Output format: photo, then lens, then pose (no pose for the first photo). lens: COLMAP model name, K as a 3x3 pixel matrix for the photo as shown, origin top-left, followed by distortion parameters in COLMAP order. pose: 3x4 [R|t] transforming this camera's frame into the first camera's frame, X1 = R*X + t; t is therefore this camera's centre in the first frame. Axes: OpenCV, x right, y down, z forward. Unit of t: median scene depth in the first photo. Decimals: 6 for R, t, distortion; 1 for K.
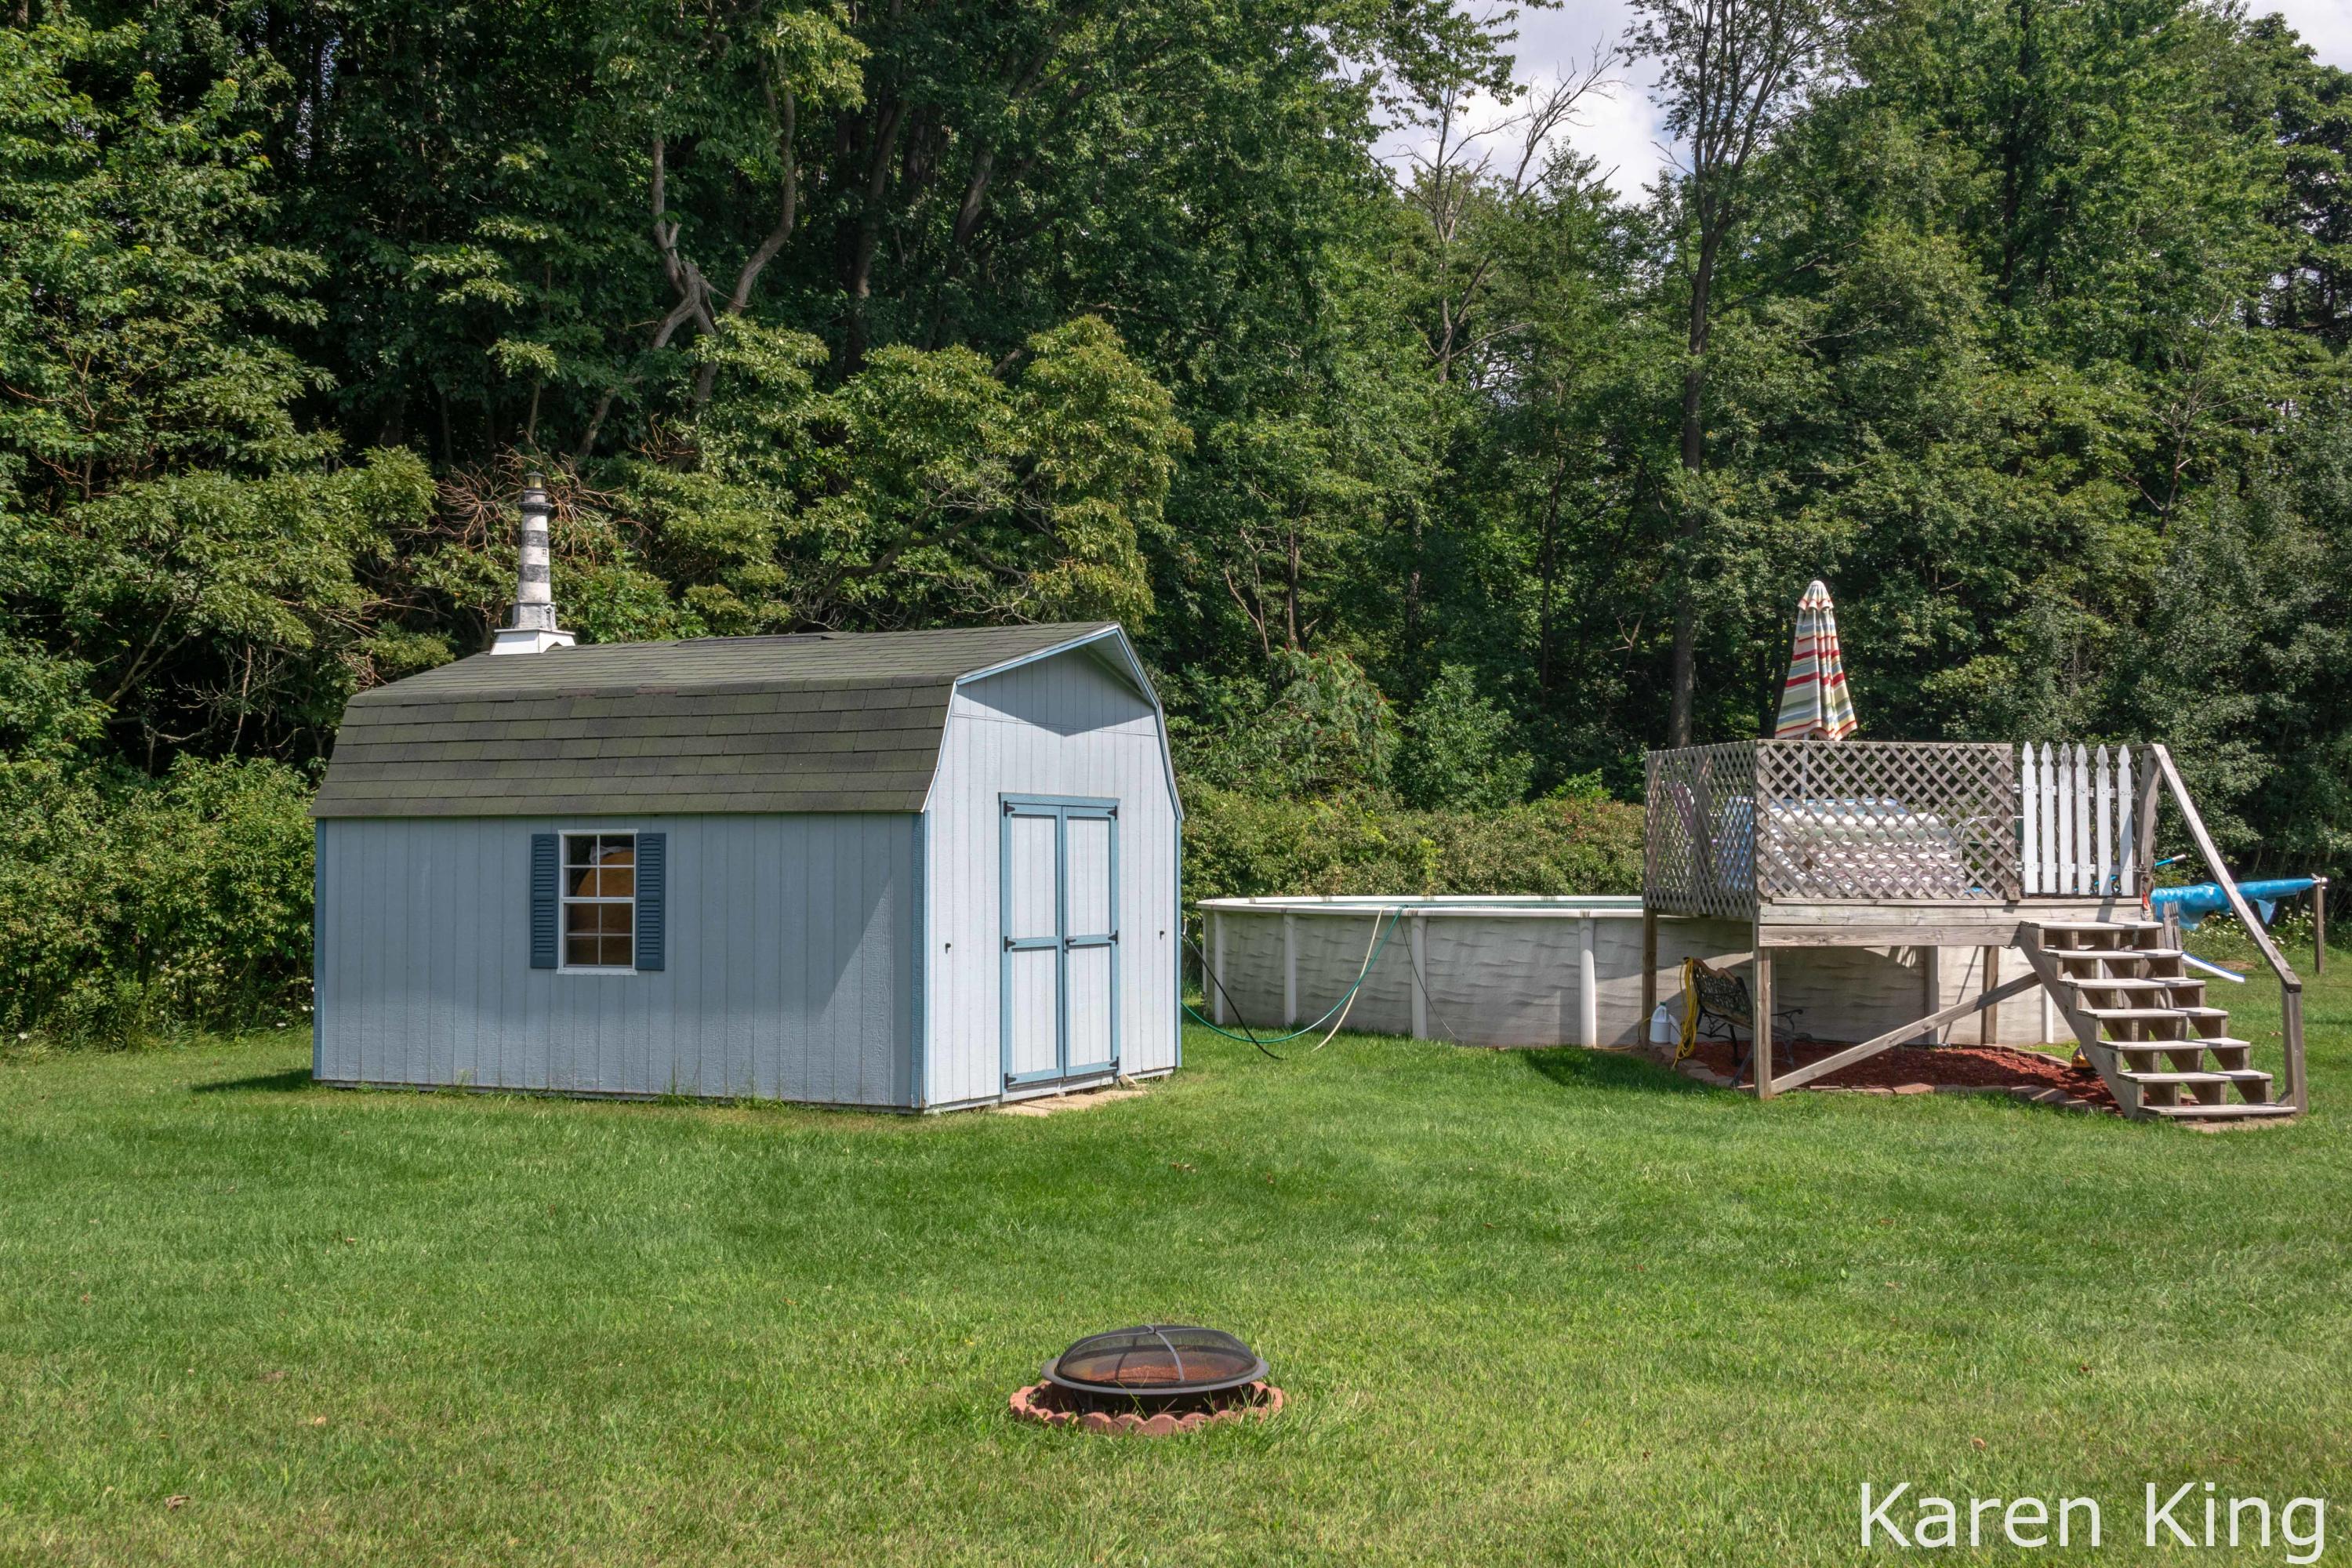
lens RADIAL K [[2542.2, 0, 1176.3], [0, 2542.2, 799.2], [0, 0, 1]] dist [-0.018708, 0.000000]
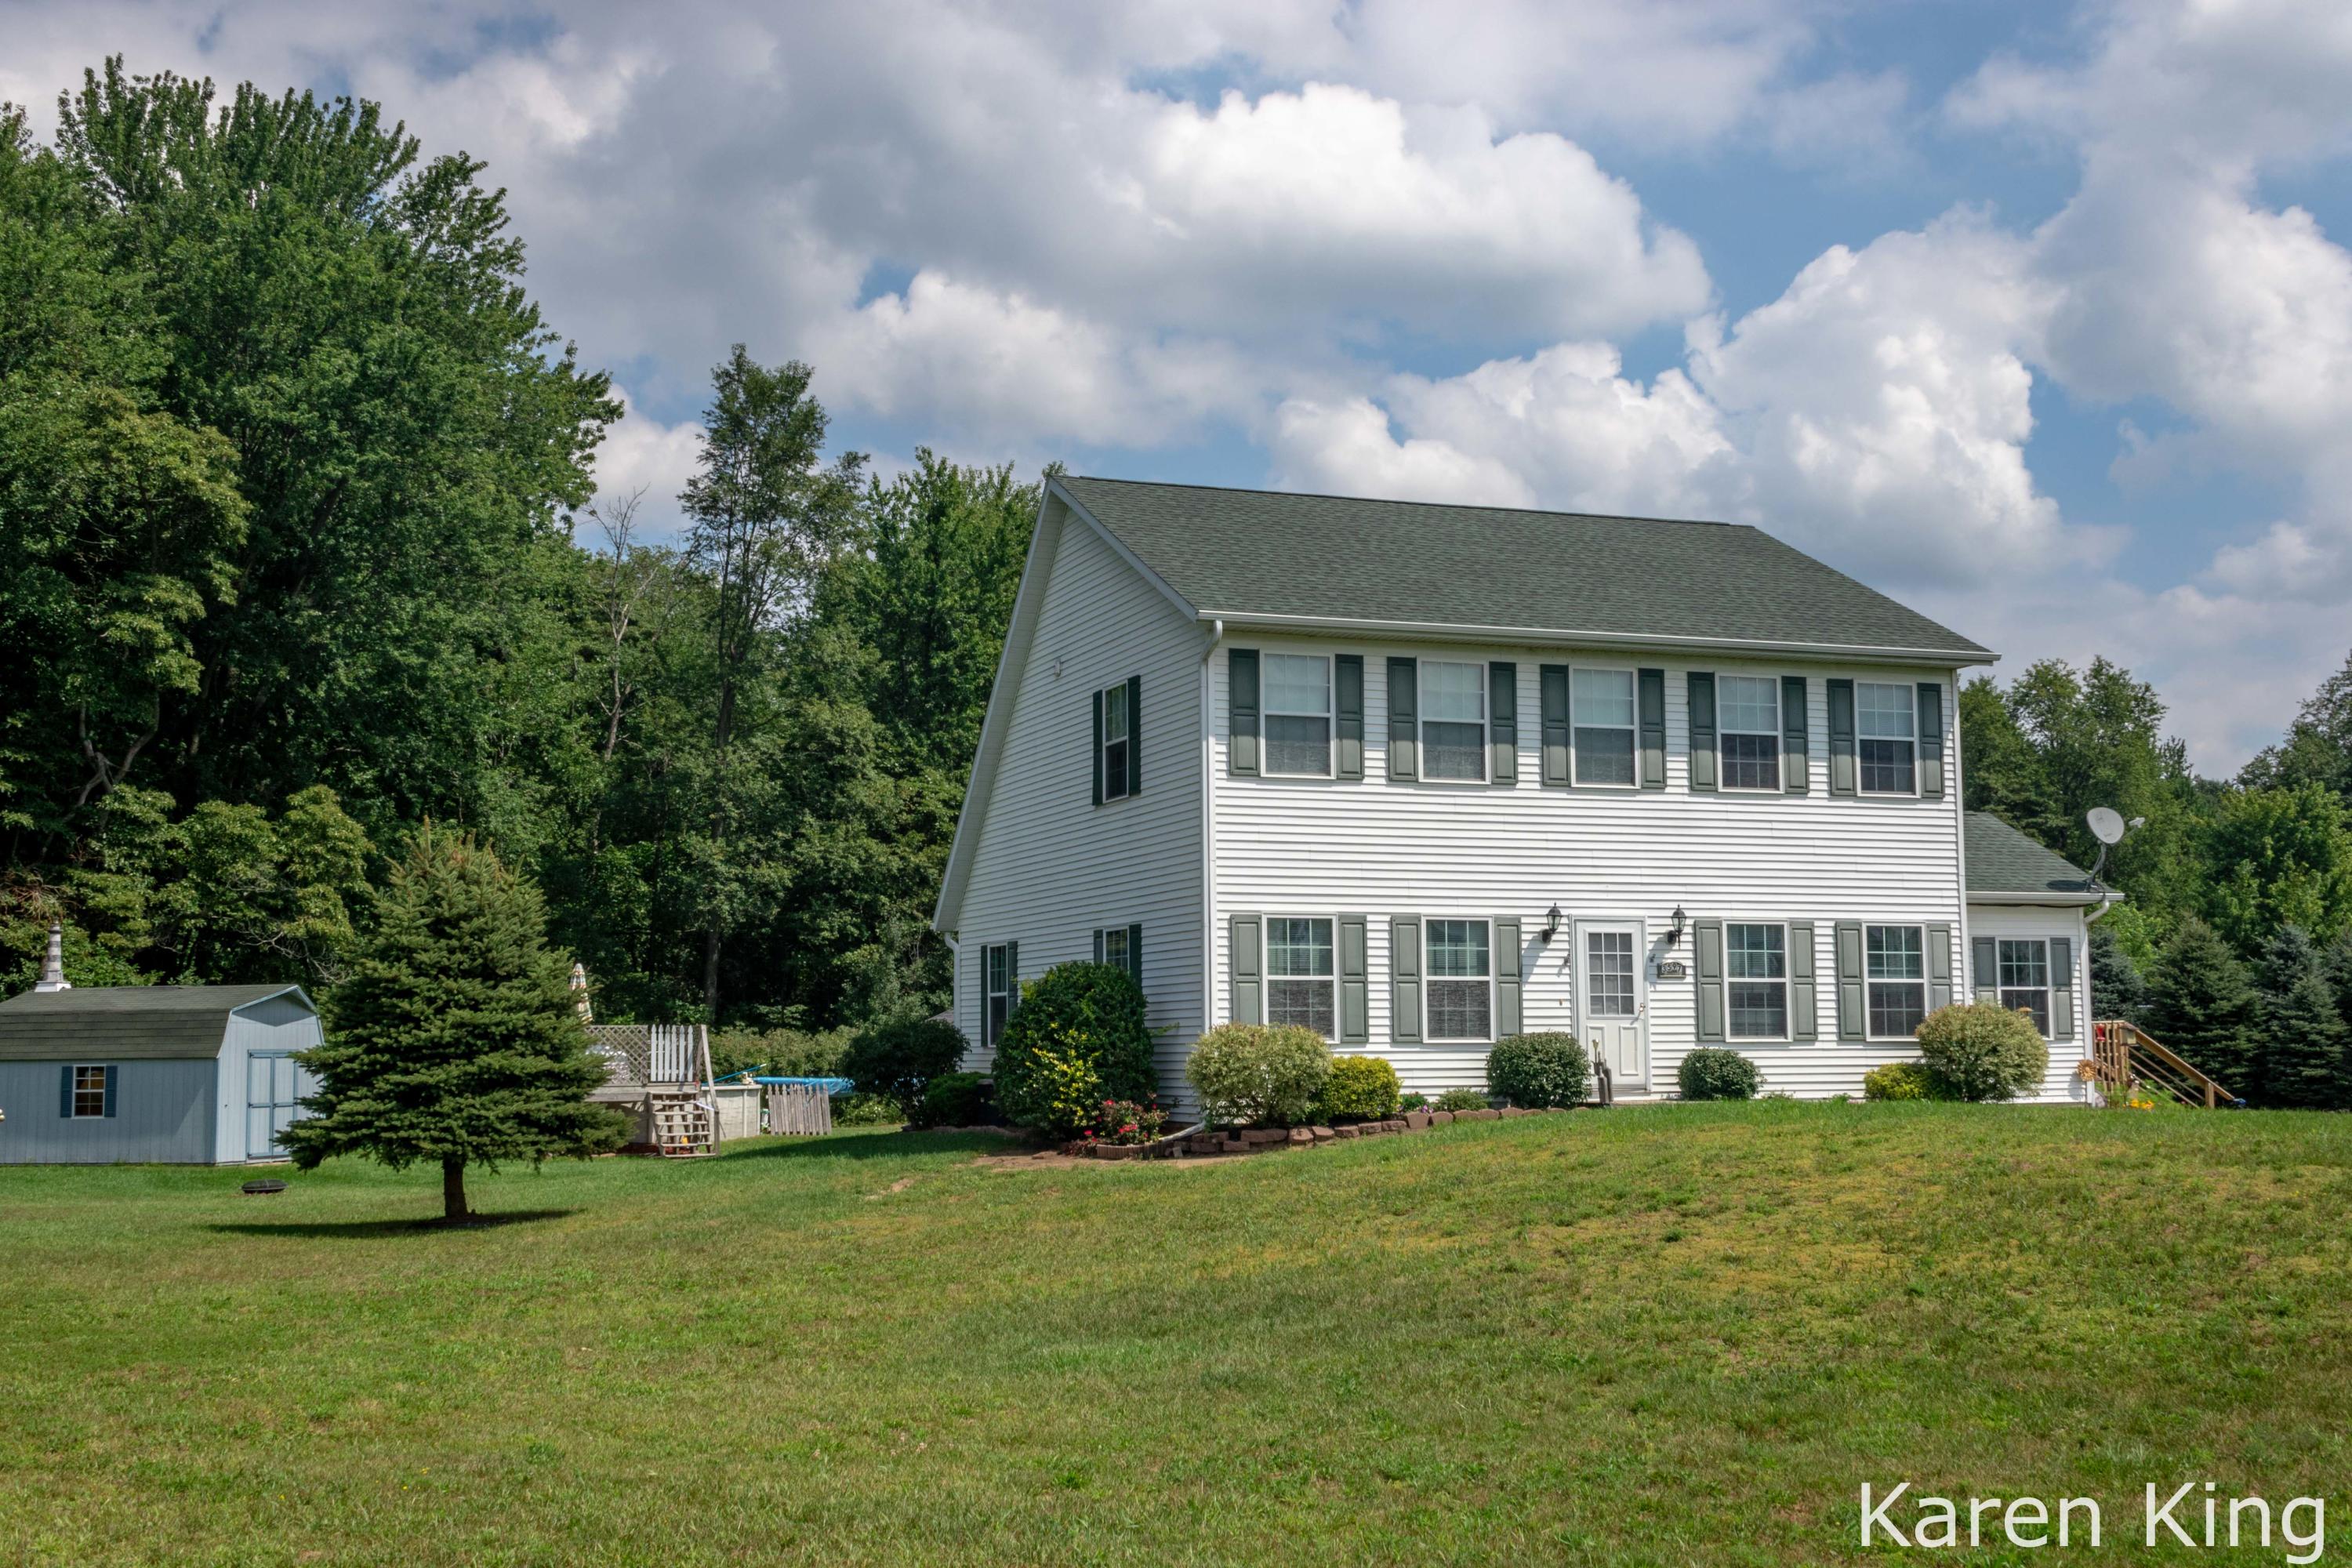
lens RADIAL K [[2542.2, 0, 1187.7], [0, 2542.2, 784.9], [0, 0, 1]] dist [-0.018708, 0.000000]
pose [[0.966960, 0.015203, 0.254475, 0.115180], [0.005344, 0.996792, -0.079860, -0.034554], [-0.254872, 0.078582, 0.963776, -1.047952]]
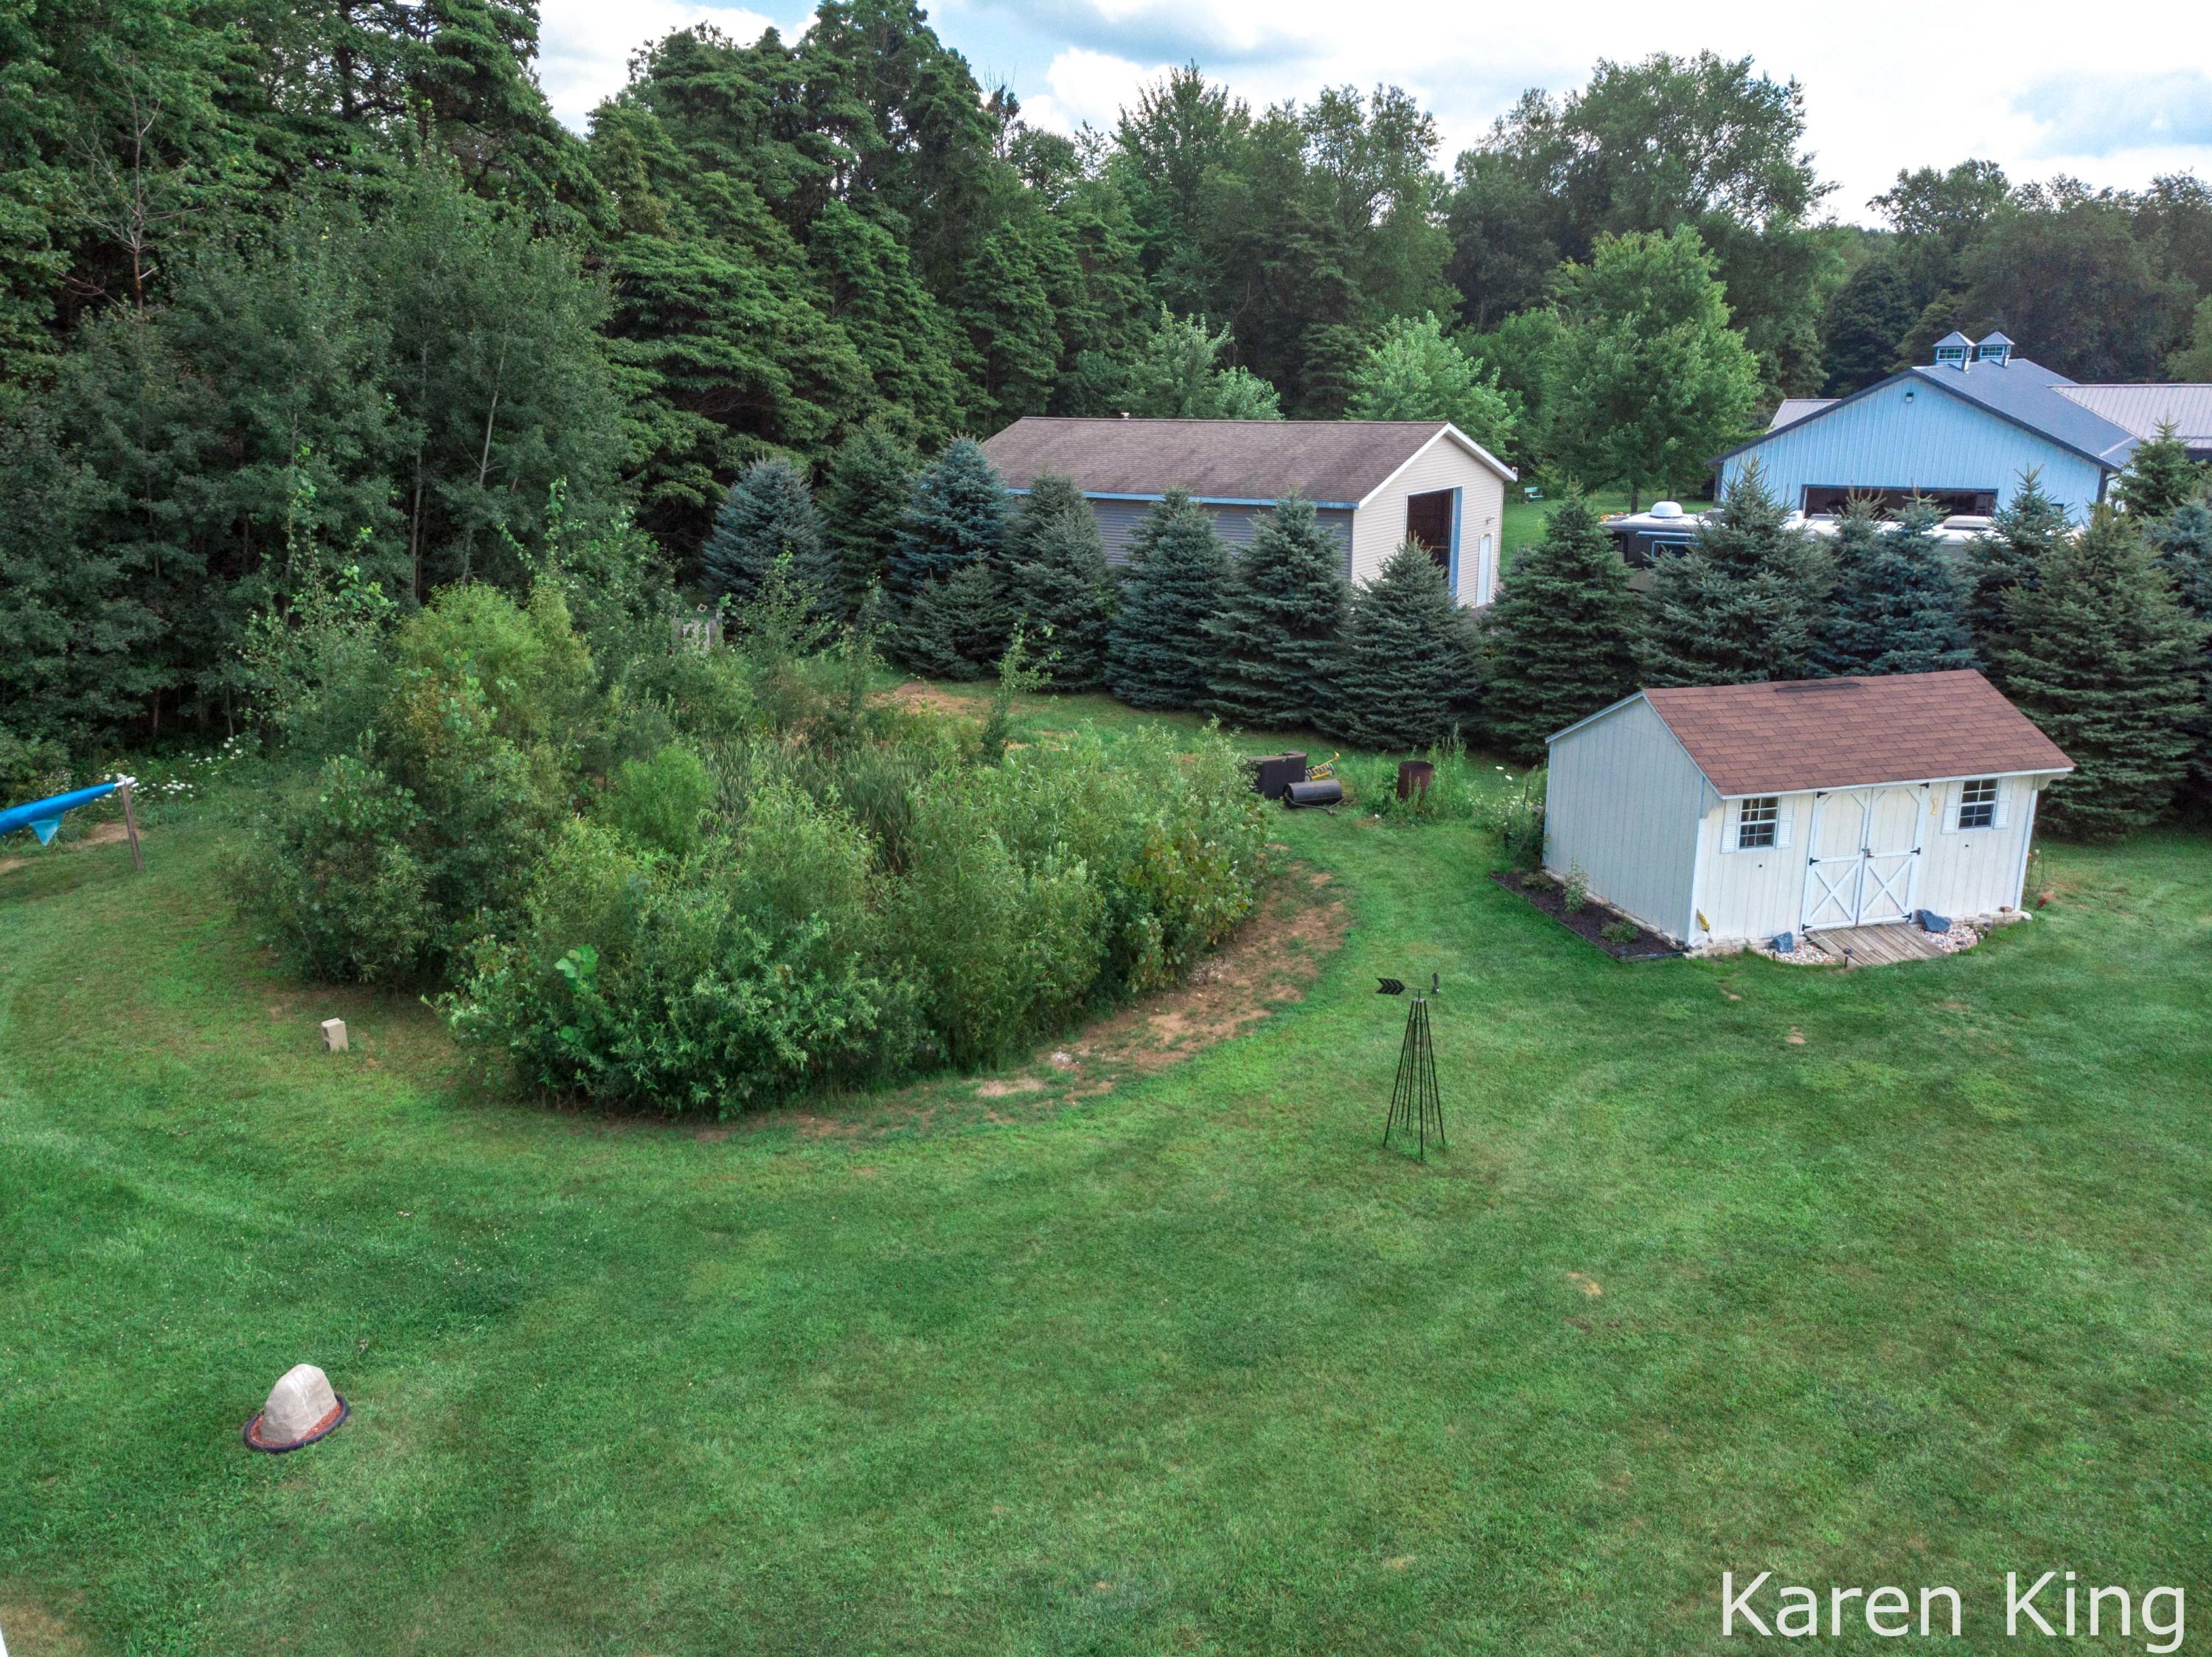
lens RADIAL K [[1626.9, 0, 1096.0], [0, 1626.9, 836.4], [0, 0, 1]] dist [0.008165, 0.001393]
pose [[0.828971, -0.164874, 0.534438, 0.481814], [-0.003207, 0.954145, 0.299328, -0.167738], [-0.559283, -0.249848, 0.790429, 0.279932]]
